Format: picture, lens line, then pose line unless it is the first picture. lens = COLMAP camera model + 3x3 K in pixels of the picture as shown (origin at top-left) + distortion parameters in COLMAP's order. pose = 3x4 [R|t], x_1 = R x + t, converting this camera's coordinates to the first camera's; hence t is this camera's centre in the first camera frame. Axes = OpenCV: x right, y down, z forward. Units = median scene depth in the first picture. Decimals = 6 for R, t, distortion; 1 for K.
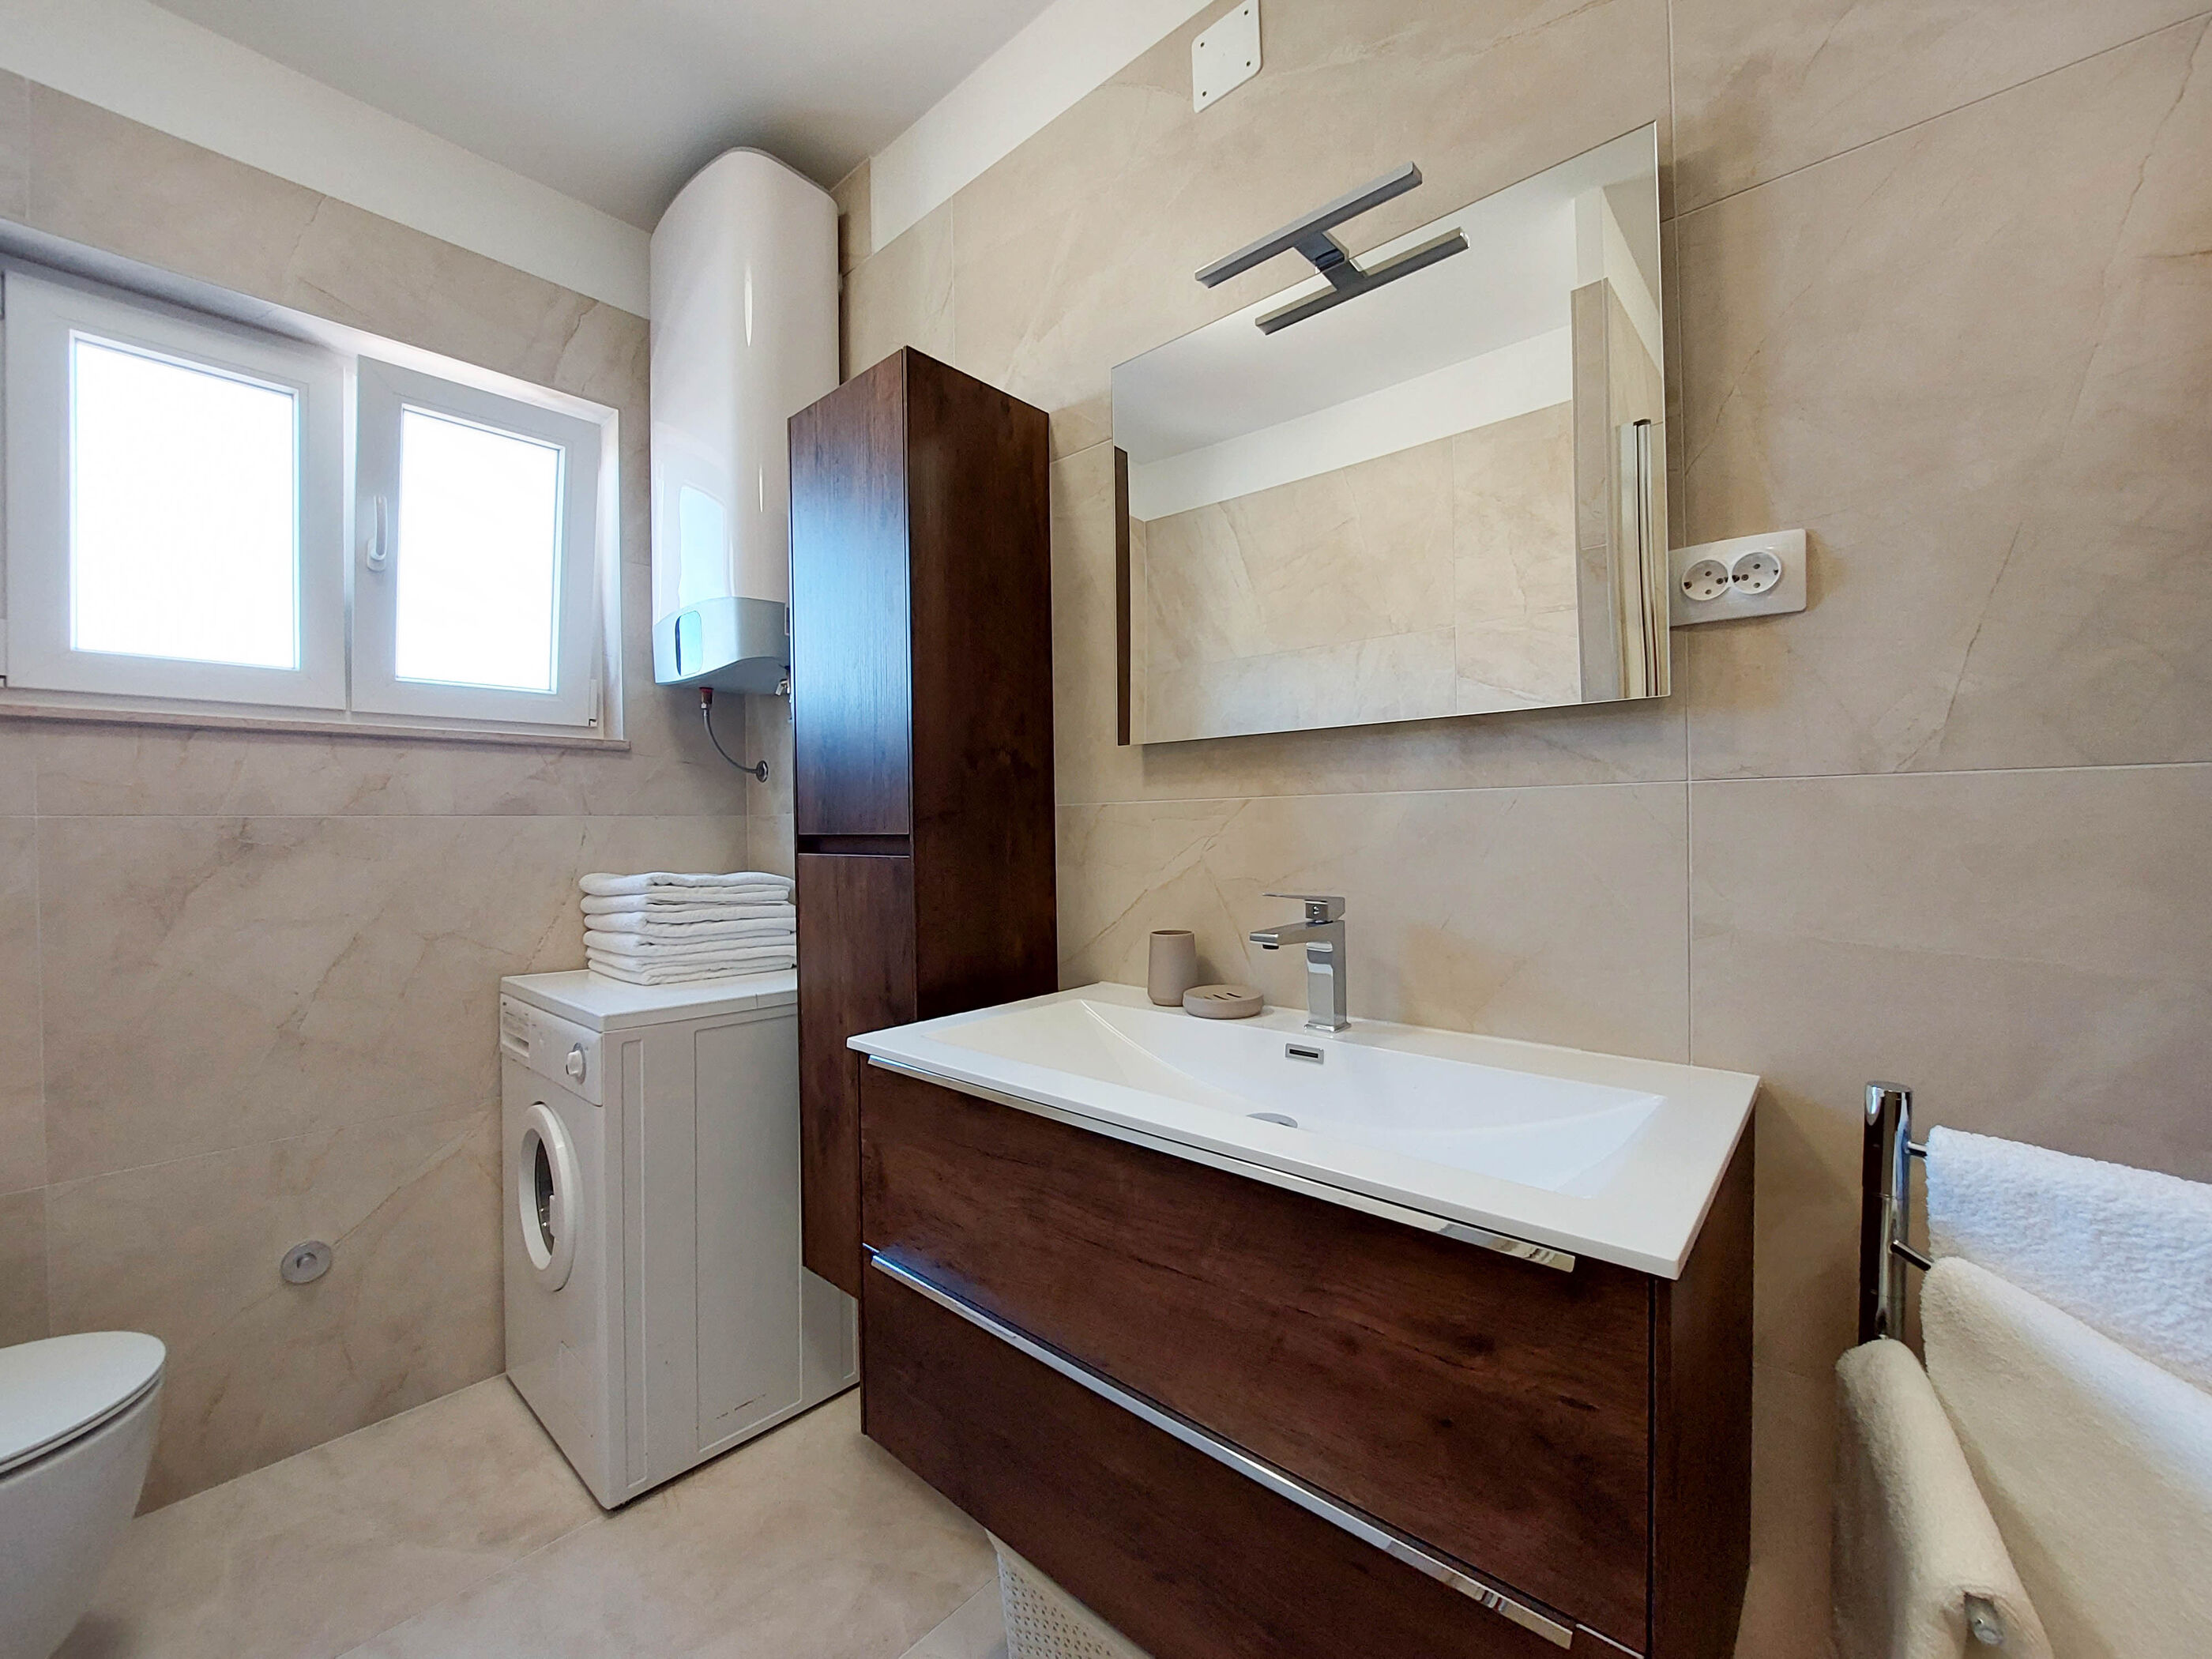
lens RADIAL K [[880.2, 0, 1102.6], [0, 880.2, 830.5], [0, 0, 1]] dist [-0.020145, -0.000764]
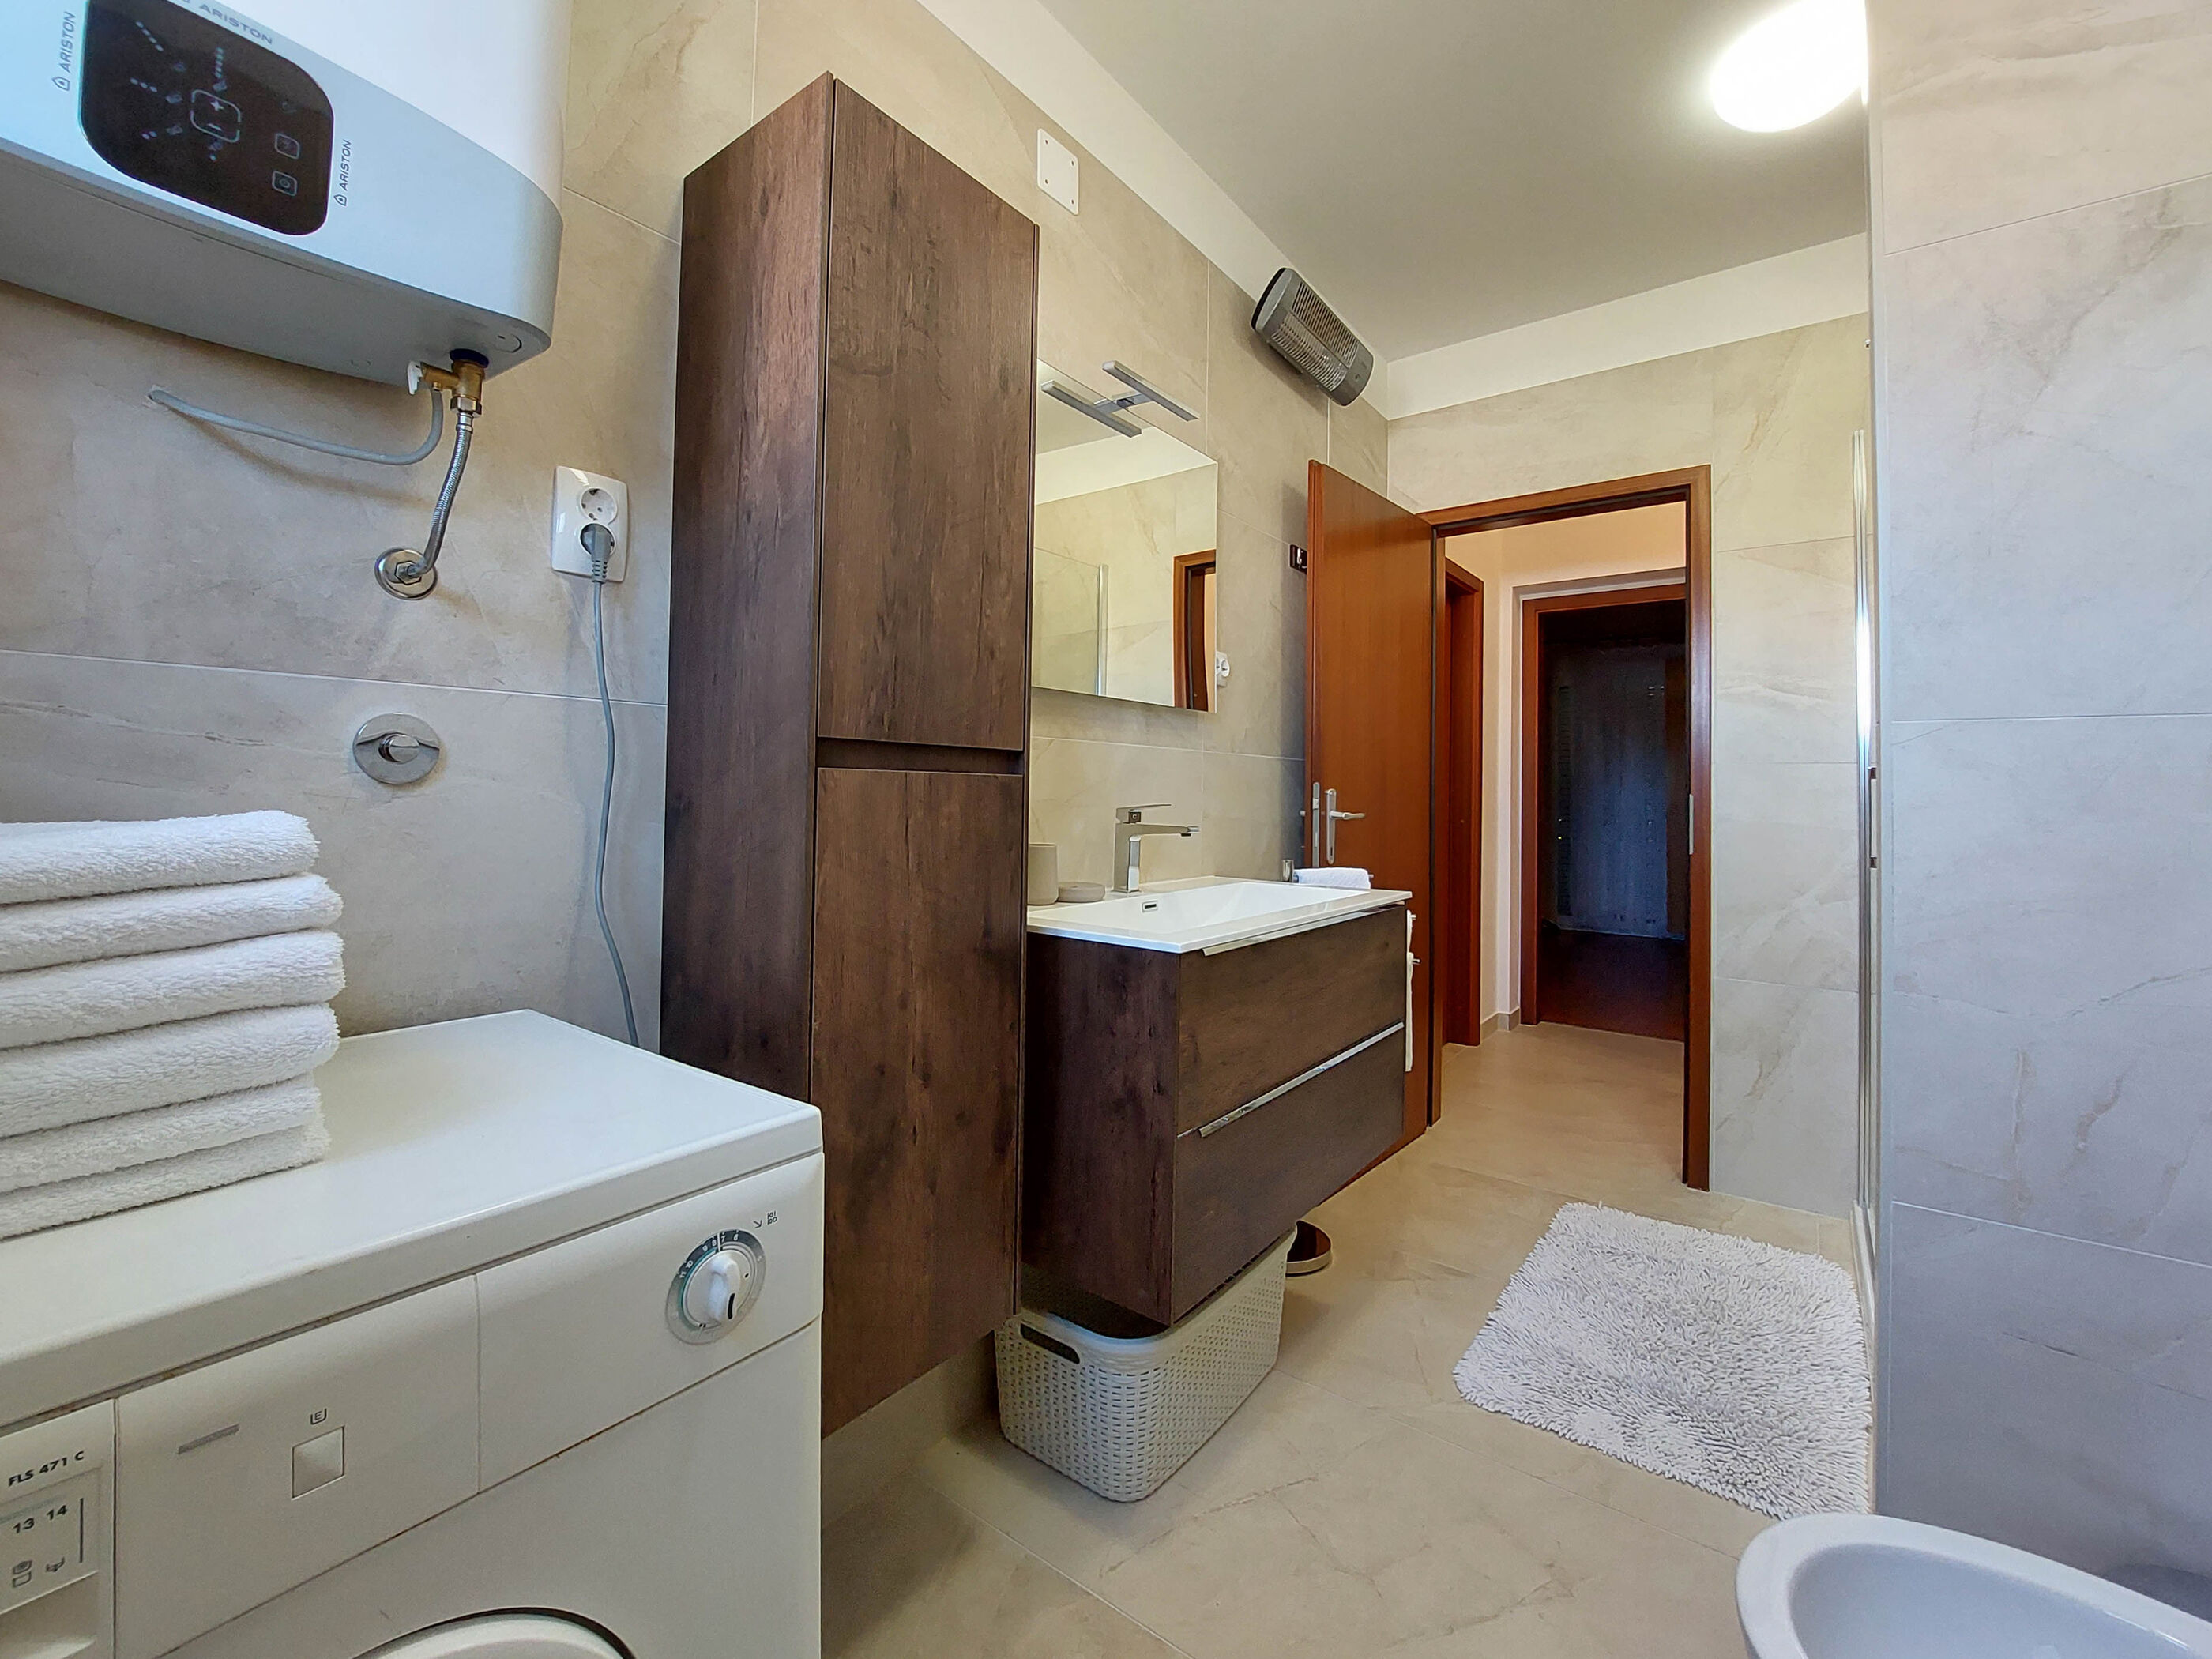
lens RADIAL K [[905.9, 0, 1110.9], [0, 905.9, 774.7], [0, 0, 1]] dist [-0.021041, -0.000053]
pose [[-0.064521, 0.032261, 0.997395, -0.994906], [-0.004284, 0.999459, -0.032604, 0.050764], [-0.997907, -0.006377, -0.064348, 0.837213]]
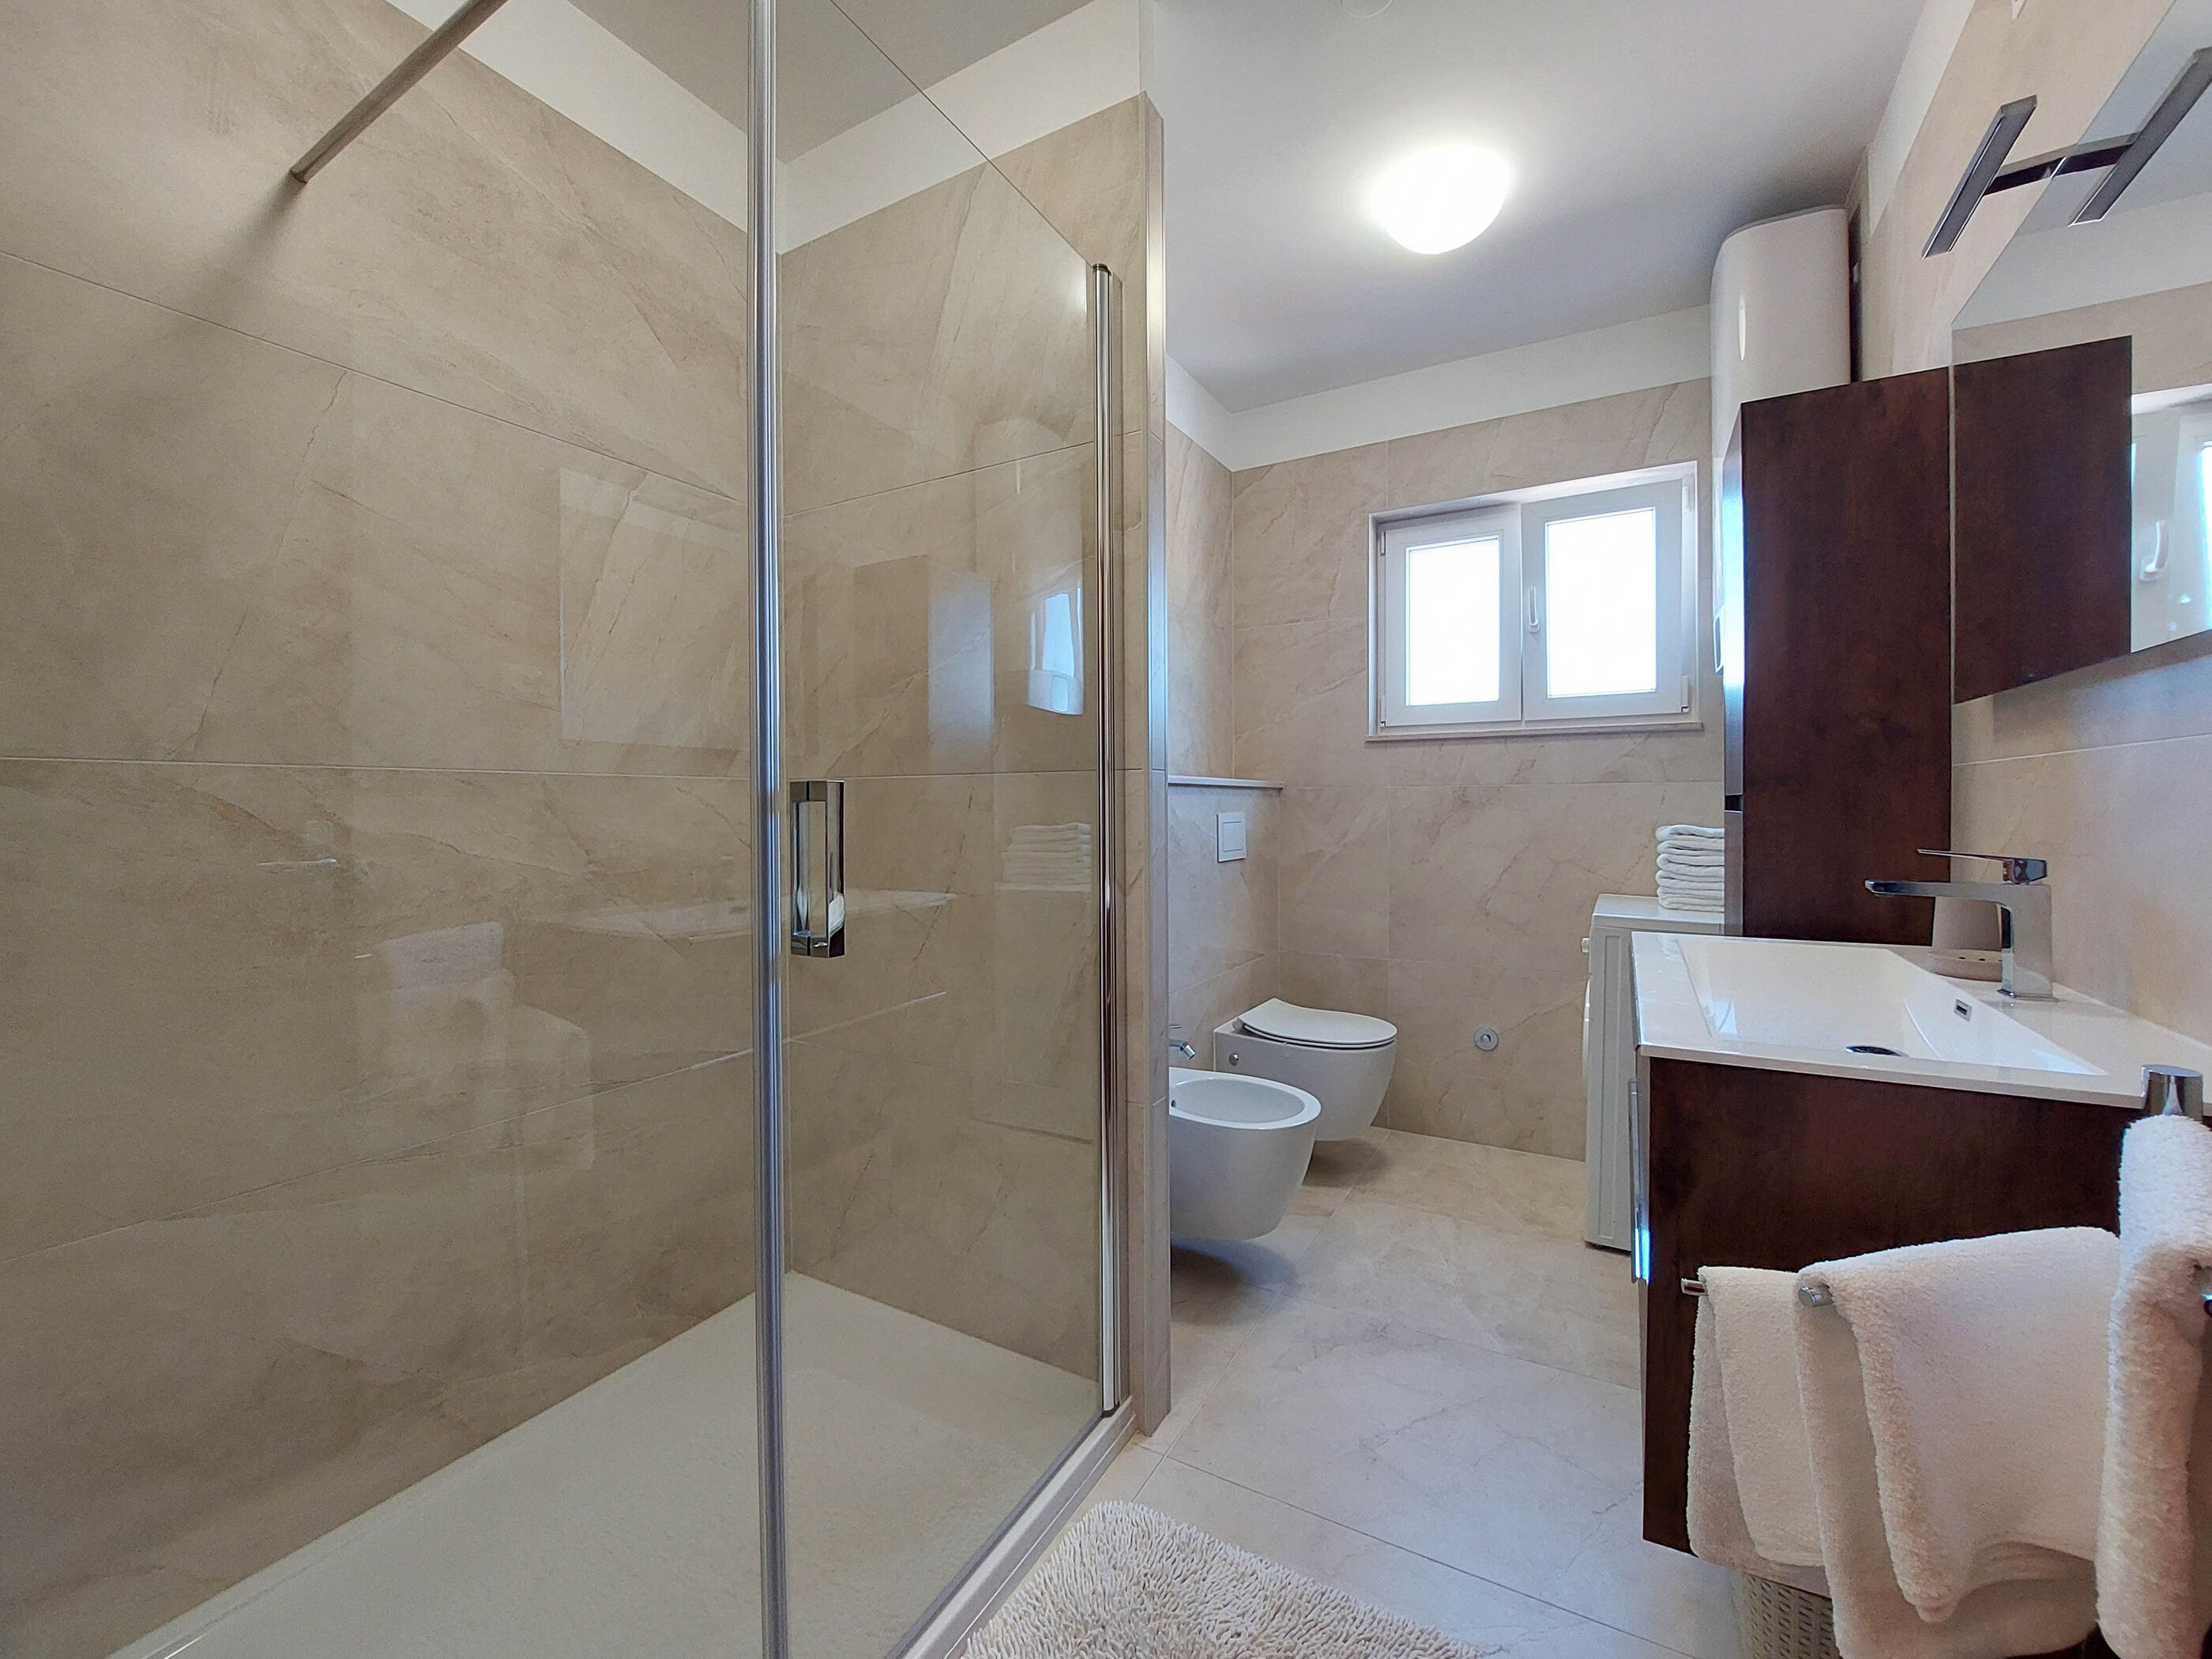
lens RADIAL K [[880.2, 0, 1102.6], [0, 880.2, 830.5], [0, 0, 1]] dist [-0.020145, -0.000764]
pose [[0.187696, 0.041206, -0.981363, 0.724116], [-0.004857, 0.999146, 0.041024, 0.008231], [0.982215, -0.002934, 0.187735, -0.116205]]
